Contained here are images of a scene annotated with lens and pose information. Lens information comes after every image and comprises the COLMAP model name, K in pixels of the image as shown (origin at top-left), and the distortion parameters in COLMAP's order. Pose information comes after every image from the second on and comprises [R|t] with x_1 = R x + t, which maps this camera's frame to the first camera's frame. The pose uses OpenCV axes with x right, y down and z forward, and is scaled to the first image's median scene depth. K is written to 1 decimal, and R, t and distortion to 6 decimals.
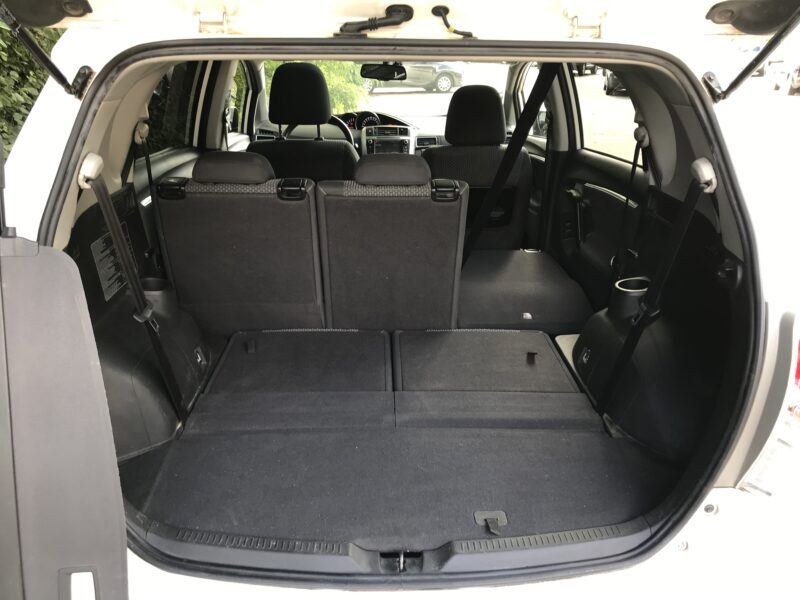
lens RADIAL K [[655.7, 0, 398.3], [0, 655.7, 275.0], [0, 0, 1]] dist [0.056777, -0.069951]
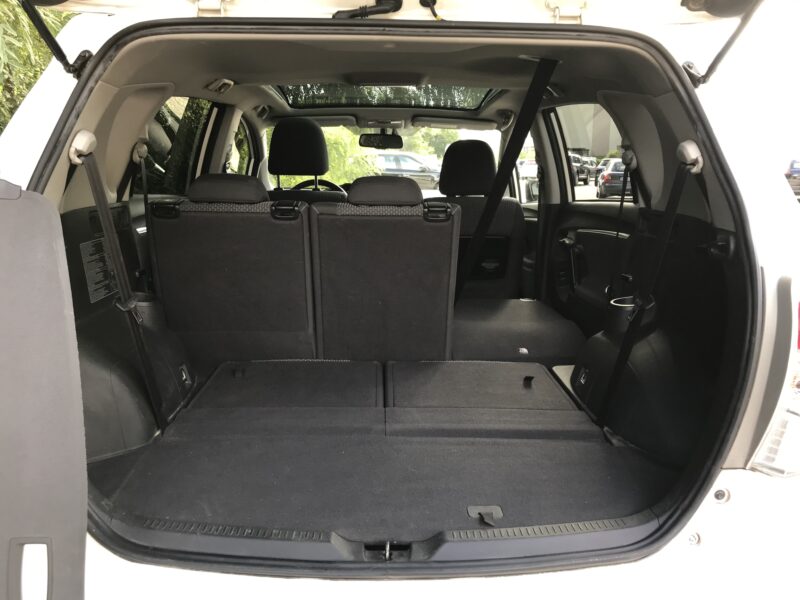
lens RADIAL K [[652.1, 0, 398.1], [0, 652.1, 278.0], [0, 0, 1]] dist [0.060930, -0.069755]
pose [[0.999994, 0.003306, -0.001291, 0.014897], [-0.003472, 0.986634, -0.162917, 0.161528], [0.000736, 0.162921, 0.986639, 0.030602]]
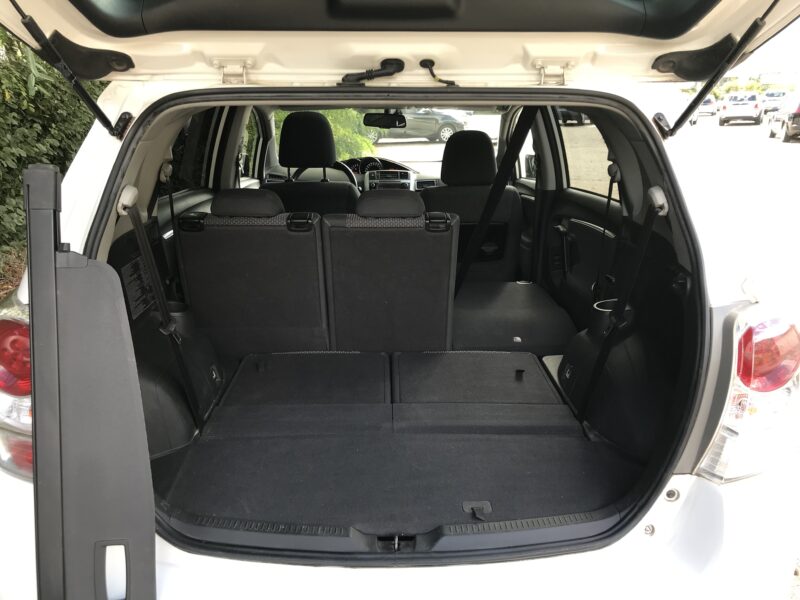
lens RADIAL K [[655.7, 0, 398.3], [0, 655.7, 275.0], [0, 0, 1]] dist [0.056777, -0.069951]
pose [[0.999945, -0.006111, -0.008514, 0.015737], [0.005475, 0.997325, -0.072893, 0.048587], [0.008936, 0.072842, 0.997303, -0.115441]]
